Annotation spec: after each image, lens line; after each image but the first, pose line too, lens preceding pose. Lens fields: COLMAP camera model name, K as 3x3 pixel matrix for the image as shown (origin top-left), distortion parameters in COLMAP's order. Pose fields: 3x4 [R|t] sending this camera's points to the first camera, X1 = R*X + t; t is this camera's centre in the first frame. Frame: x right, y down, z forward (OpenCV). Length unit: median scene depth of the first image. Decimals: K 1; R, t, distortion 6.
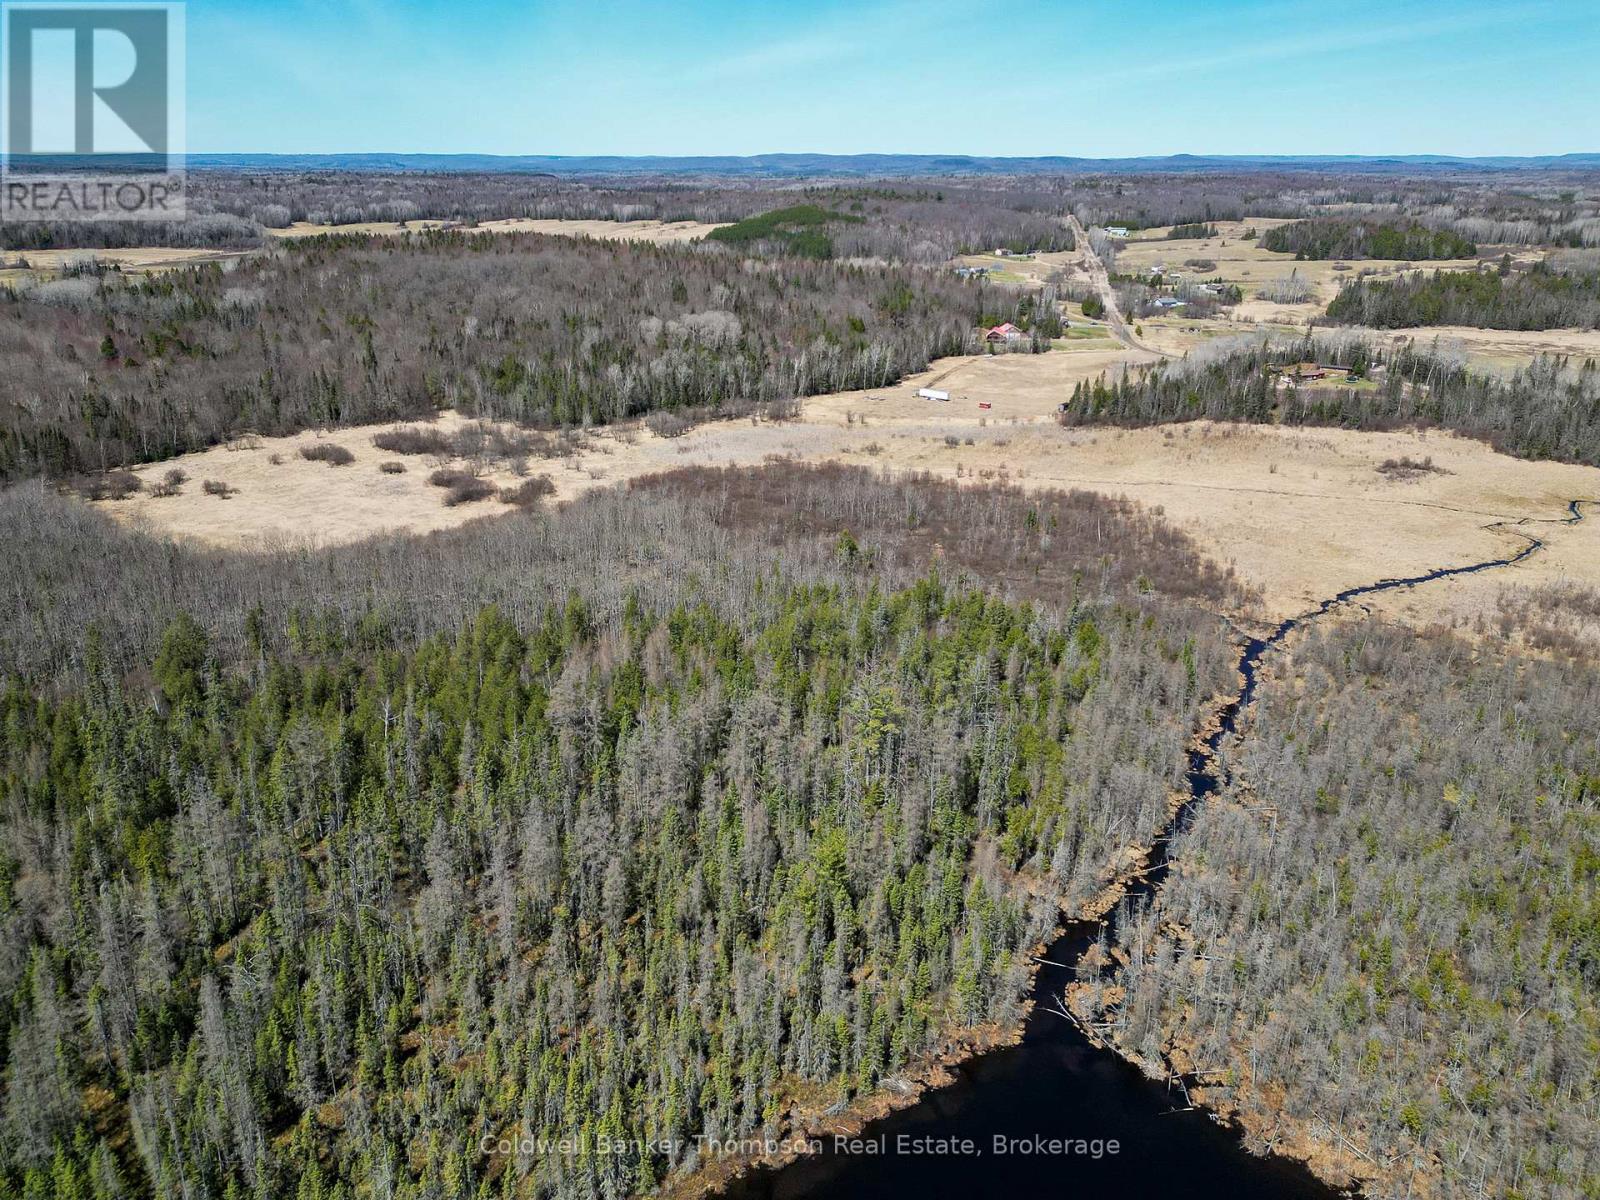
lens RADIAL K [[1135.3, 0, 788.9], [0, 1135.3, 582.0], [0, 0, 1]] dist [0.079005, -0.076843]
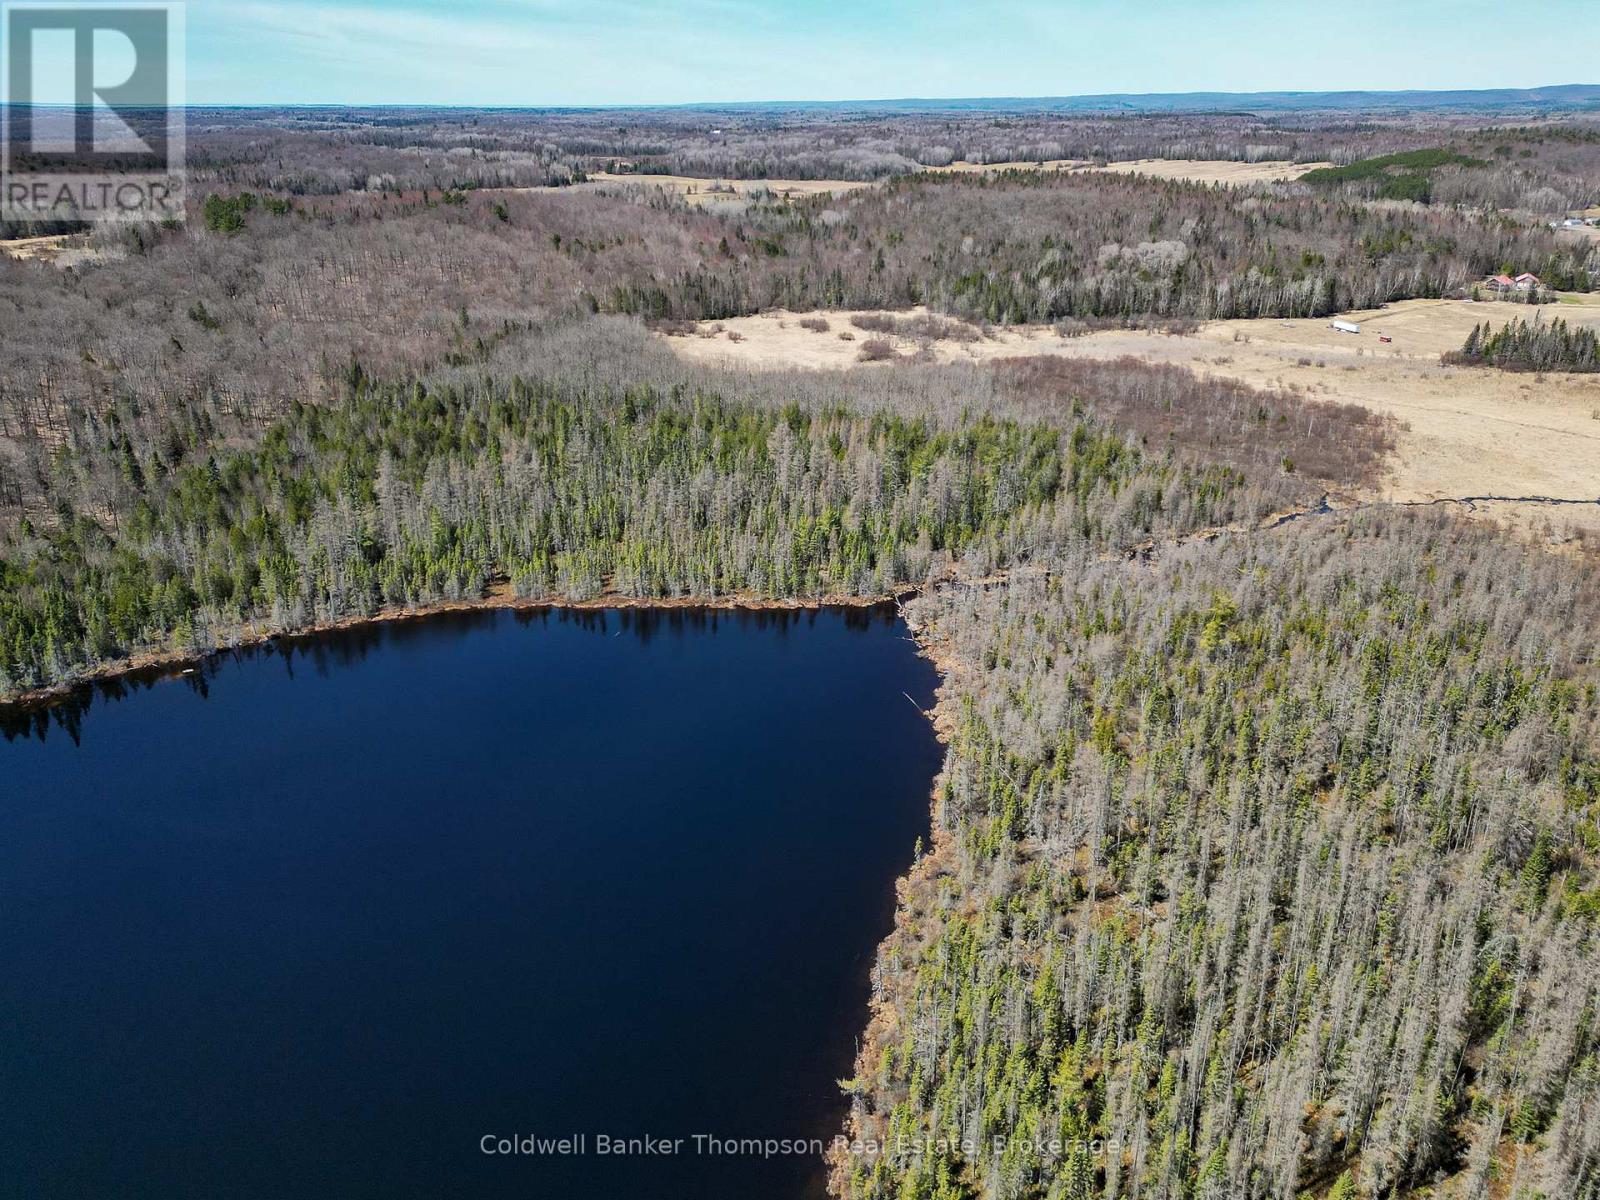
lens RADIAL K [[1160.9, 0, 826.1], [0, 1160.9, 532.9], [0, 0, 1]] dist [0.094905, -0.126684]
pose [[0.850699, 0.175051, -0.495649, 0.277915], [-0.174279, 0.983514, 0.048232, 0.053256], [0.495921, 0.045351, 0.867182, -0.175500]]
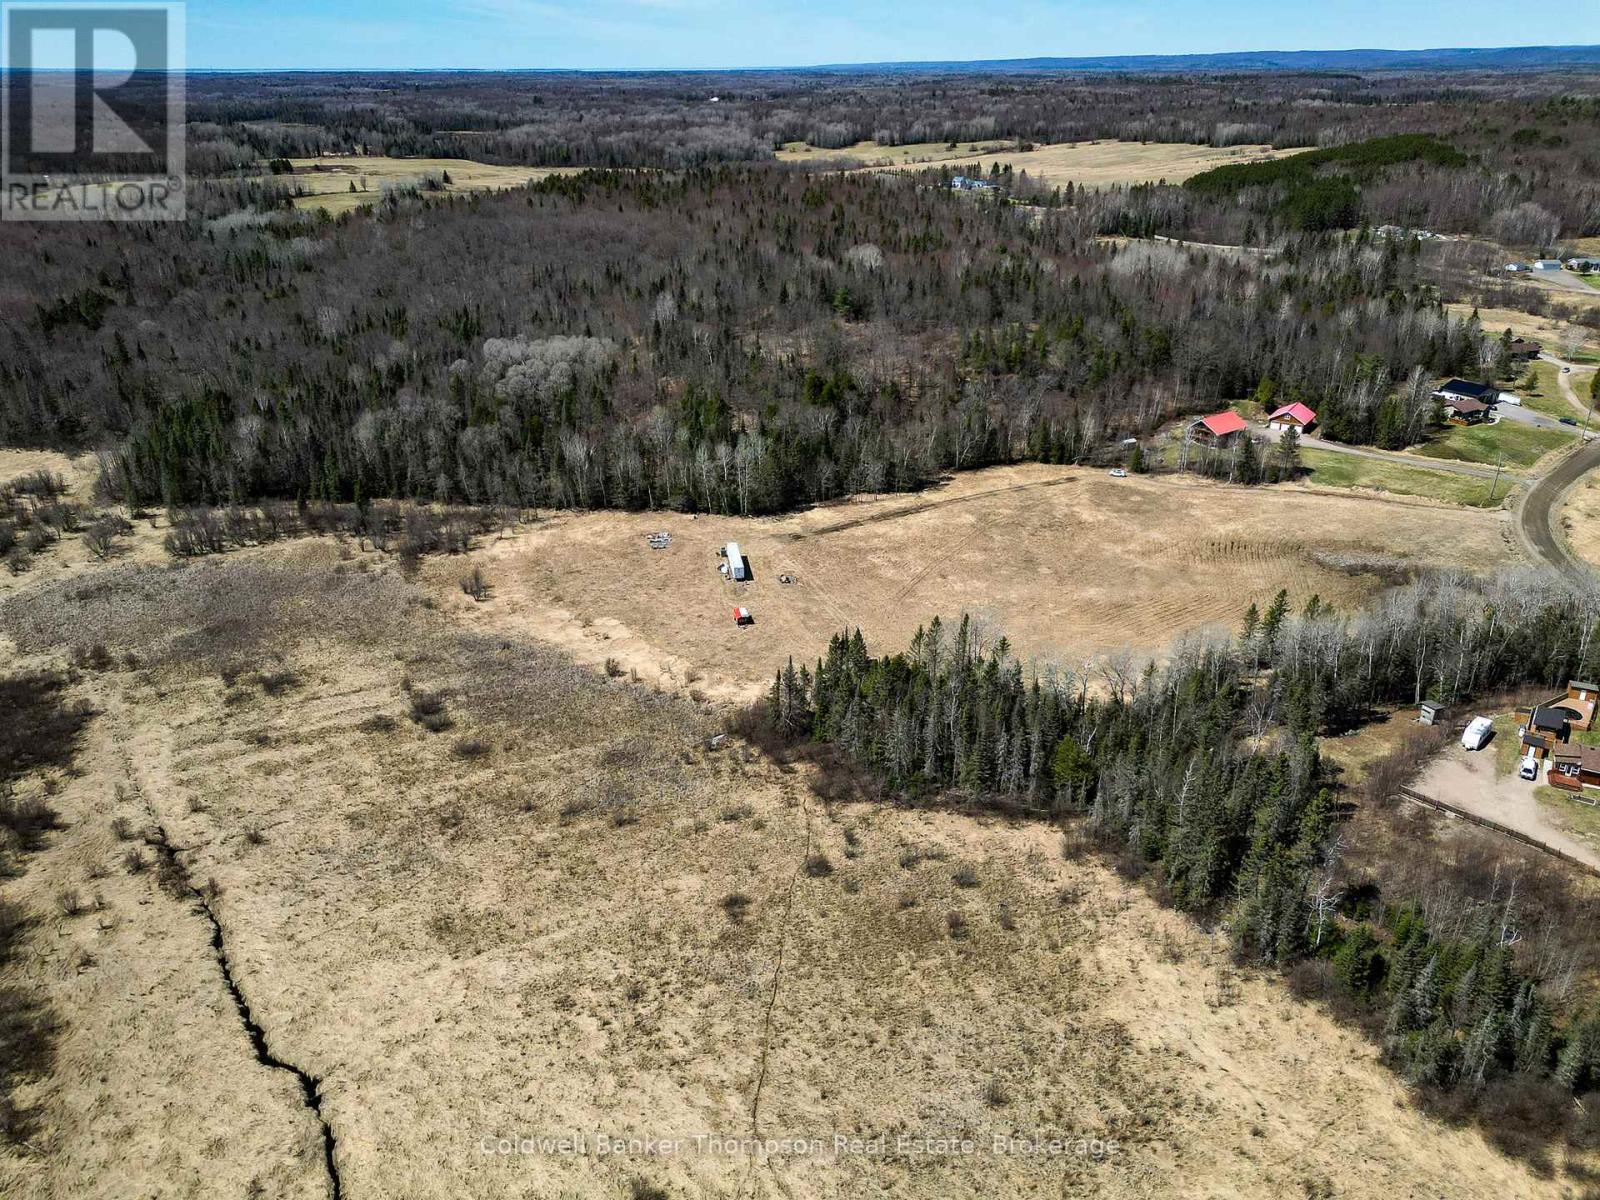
lens RADIAL K [[1160.9, 0, 826.1], [0, 1160.9, 532.9], [0, 0, 1]] dist [0.094905, -0.126684]
pose [[0.780845, 0.223154, -0.583509, 0.438335], [-0.204583, 0.973864, 0.098669, -0.224264], [0.590276, 0.042331, 0.806090, 0.570064]]
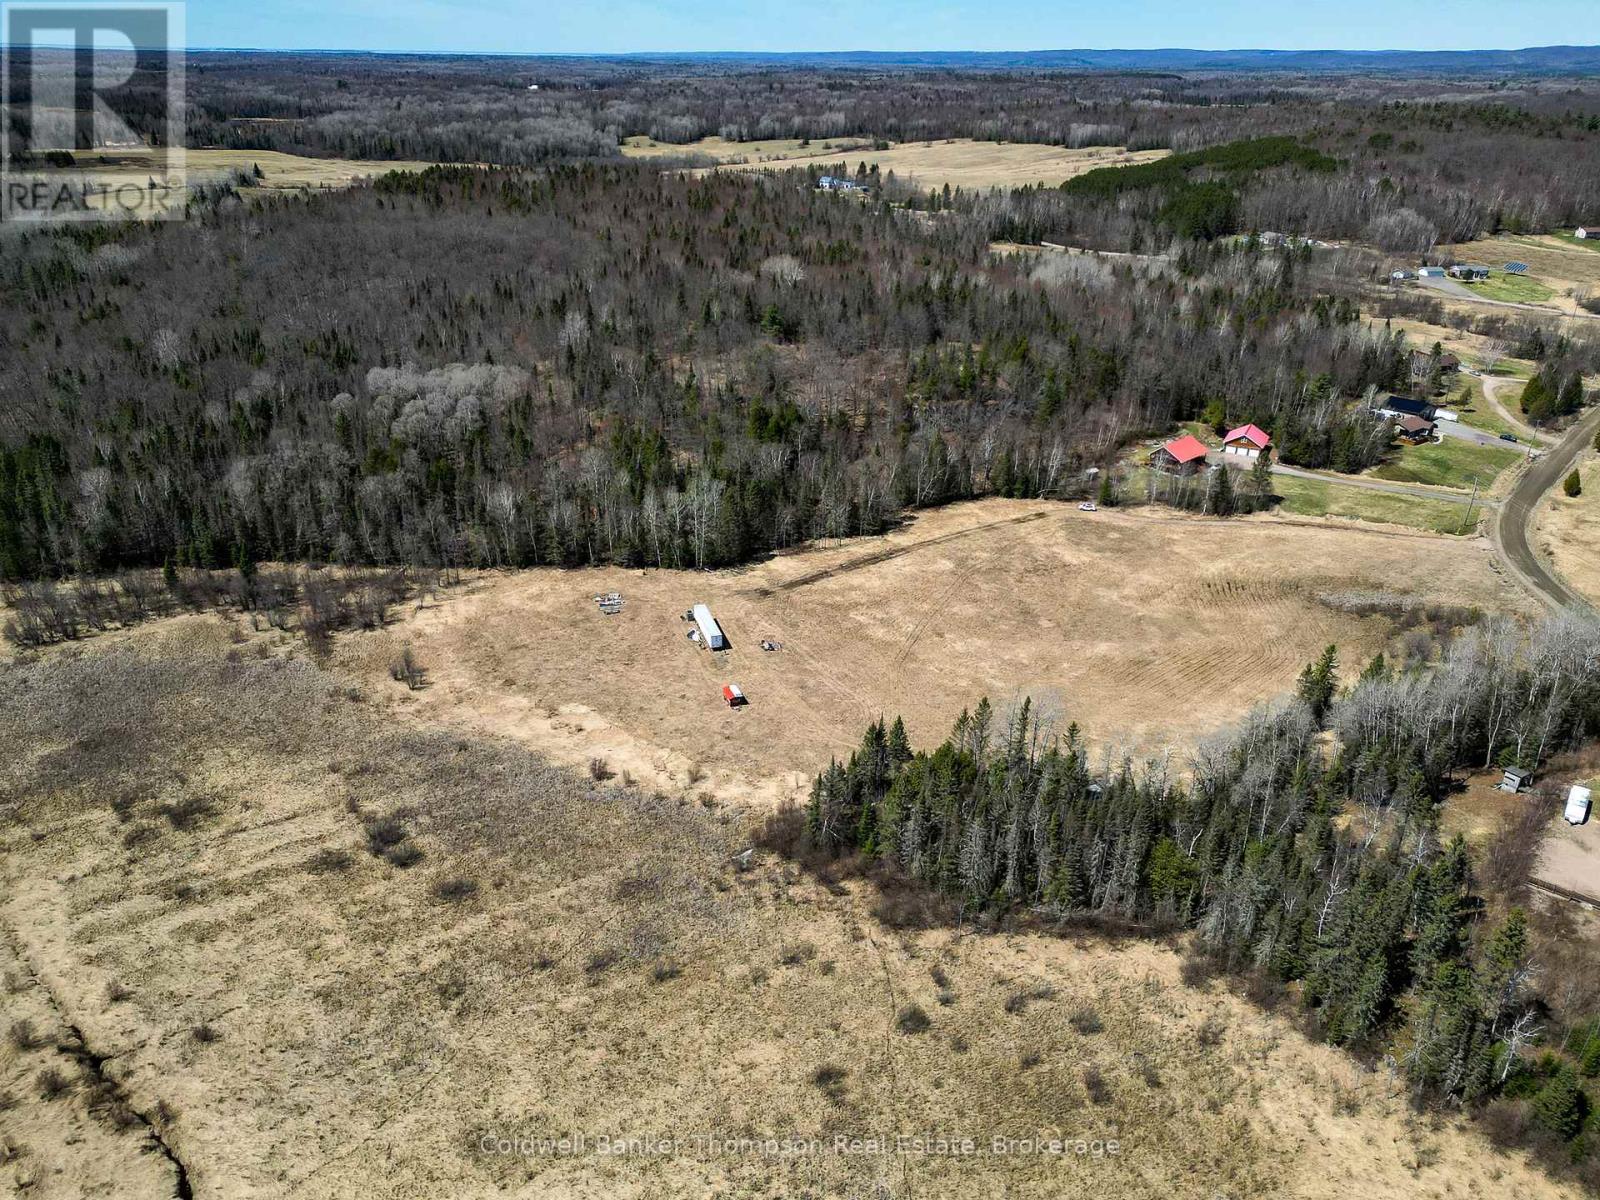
lens RADIAL K [[1183.6, 0, 807.8], [0, 1183.6, 566.1], [0, 0, 1]] dist [0.090040, -0.103765]
pose [[0.855576, 0.209484, -0.473398, 0.359708], [-0.185607, 0.977801, 0.097240, -0.228517], [0.483259, 0.004669, 0.875465, 0.575301]]
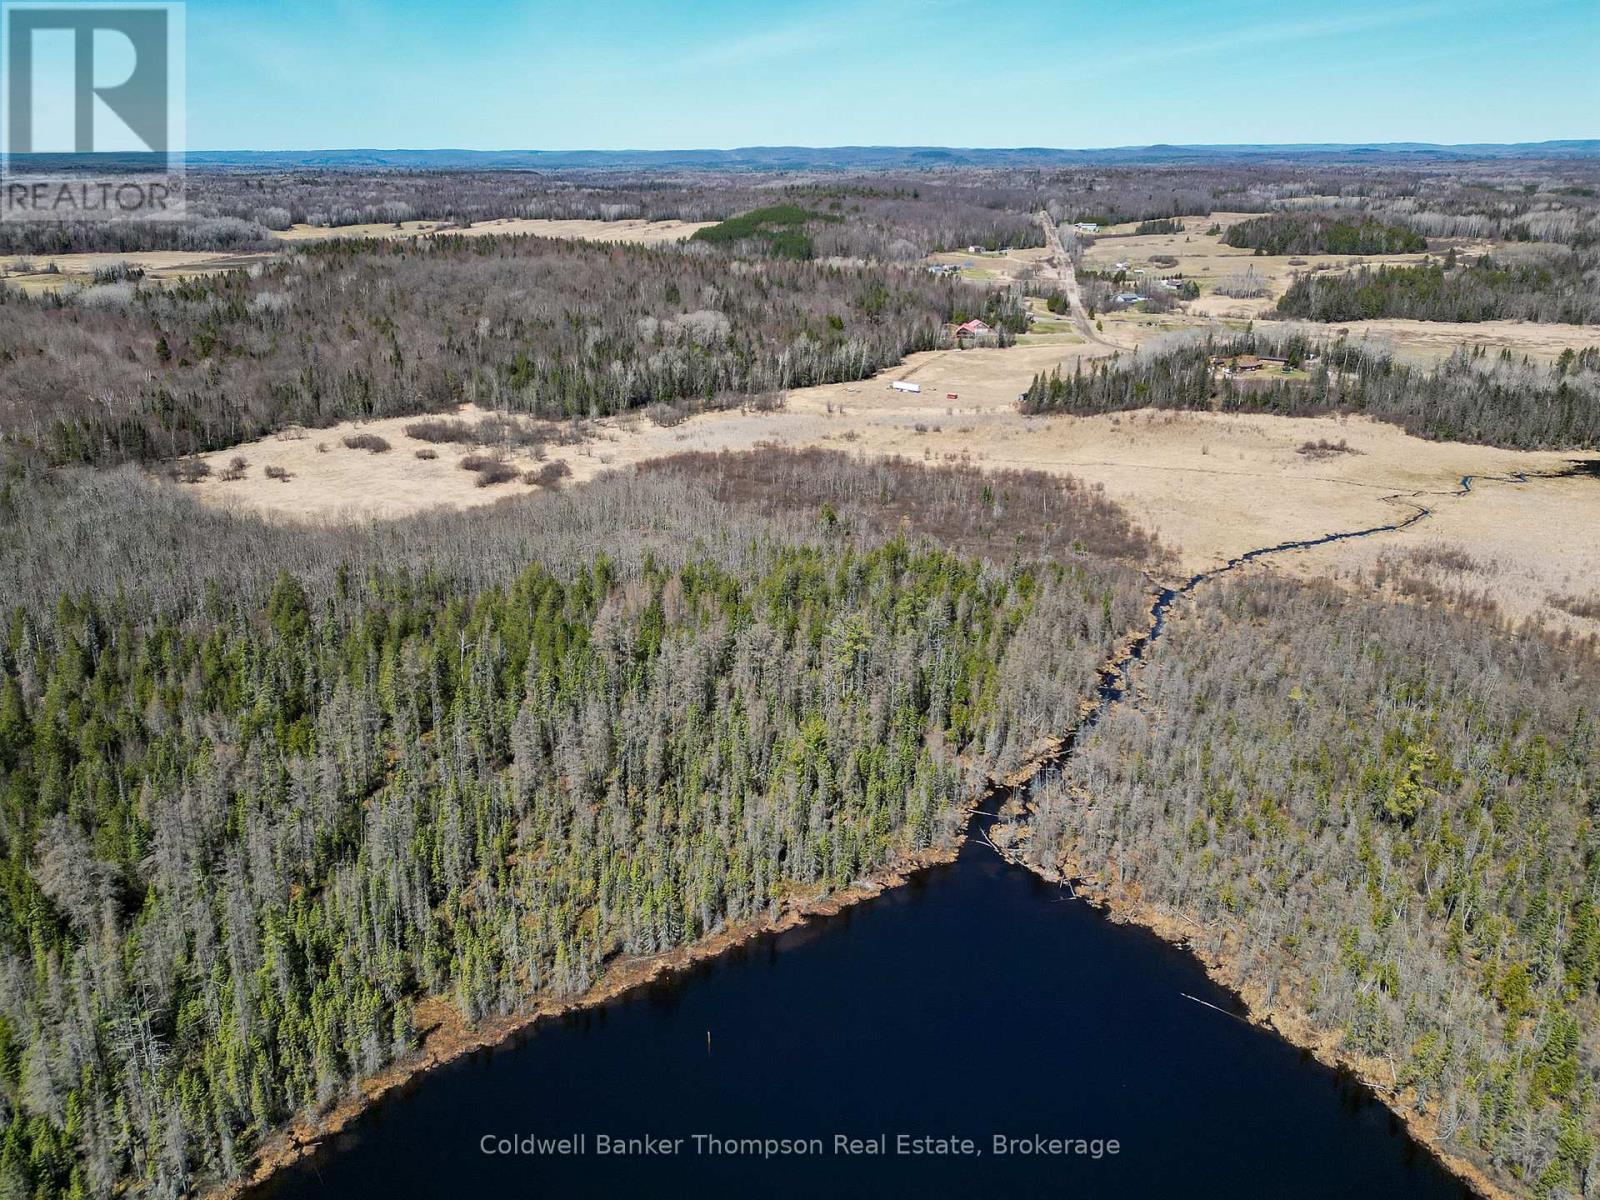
lens RADIAL K [[1129.0, 0, 765.2], [0, 1129.0, 593.7], [0, 0, 1]] dist [0.075366, -0.067771]
pose [[0.999973, -0.005678, -0.004628, -0.004303], [0.005755, 0.999843, 0.016765, 0.015224], [0.004532, -0.016791, 0.999849, -0.091267]]
